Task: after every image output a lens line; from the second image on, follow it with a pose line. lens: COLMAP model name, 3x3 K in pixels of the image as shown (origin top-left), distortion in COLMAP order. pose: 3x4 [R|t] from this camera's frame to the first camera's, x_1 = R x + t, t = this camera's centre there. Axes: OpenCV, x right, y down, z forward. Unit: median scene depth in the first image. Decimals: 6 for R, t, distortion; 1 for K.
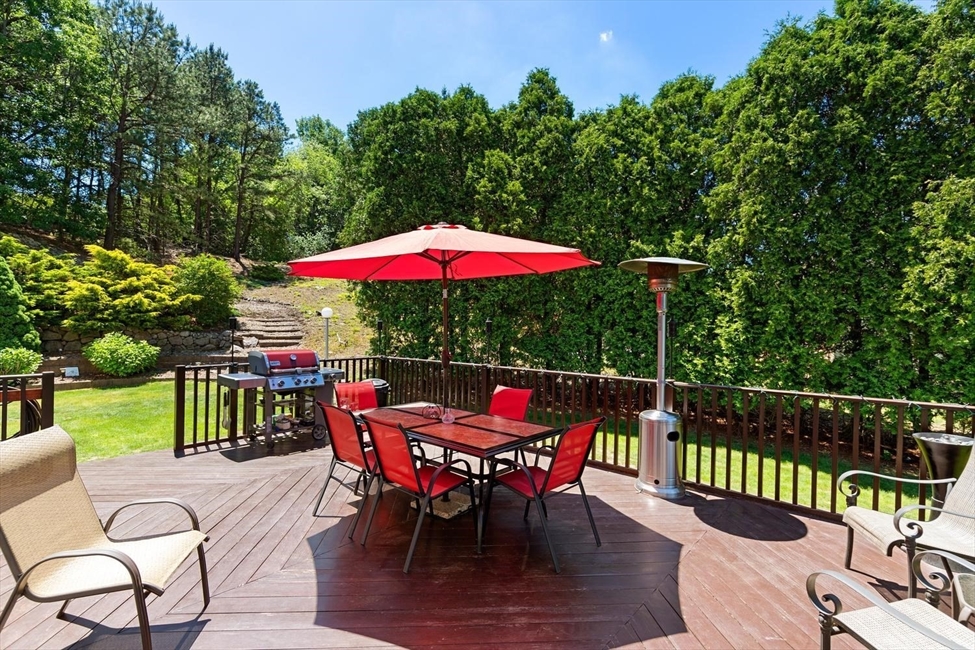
lens RADIAL K [[440.0, 0, 486.3], [0, 440.0, 329.7], [0, 0, 1]] dist [0.001520, -0.000032]
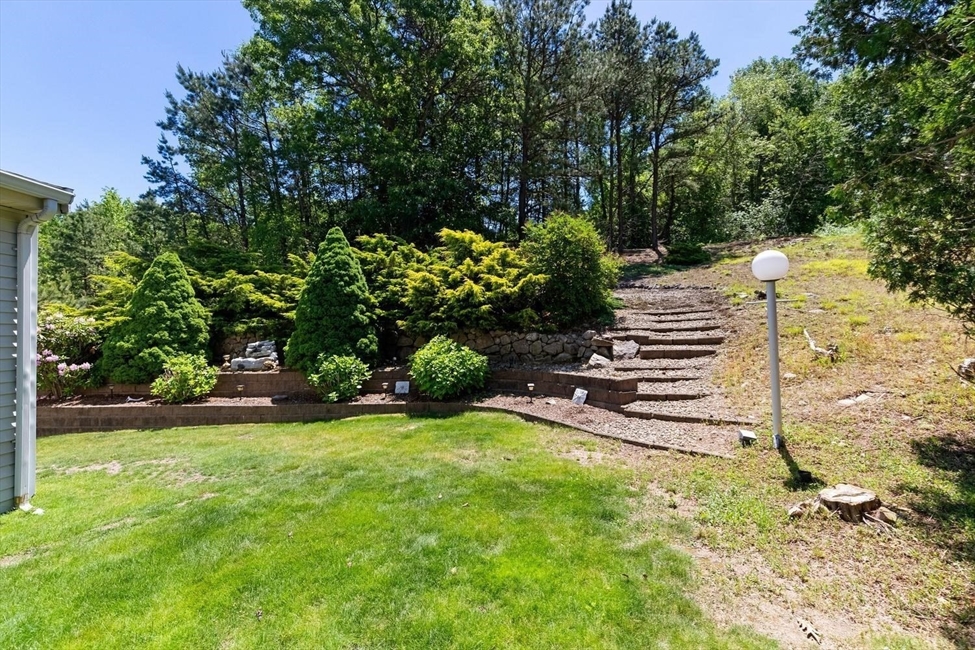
lens RADIAL K [[440.0, 0, 480.7], [0, 440.0, 324.8], [0, 0, 1]] dist [0.001520, -0.000032]
pose [[0.577383, -0.042732, -0.815354, -0.177602], [0.019277, 0.999065, -0.038709, 0.014496], [0.816246, 0.006633, 0.577667, 0.512461]]
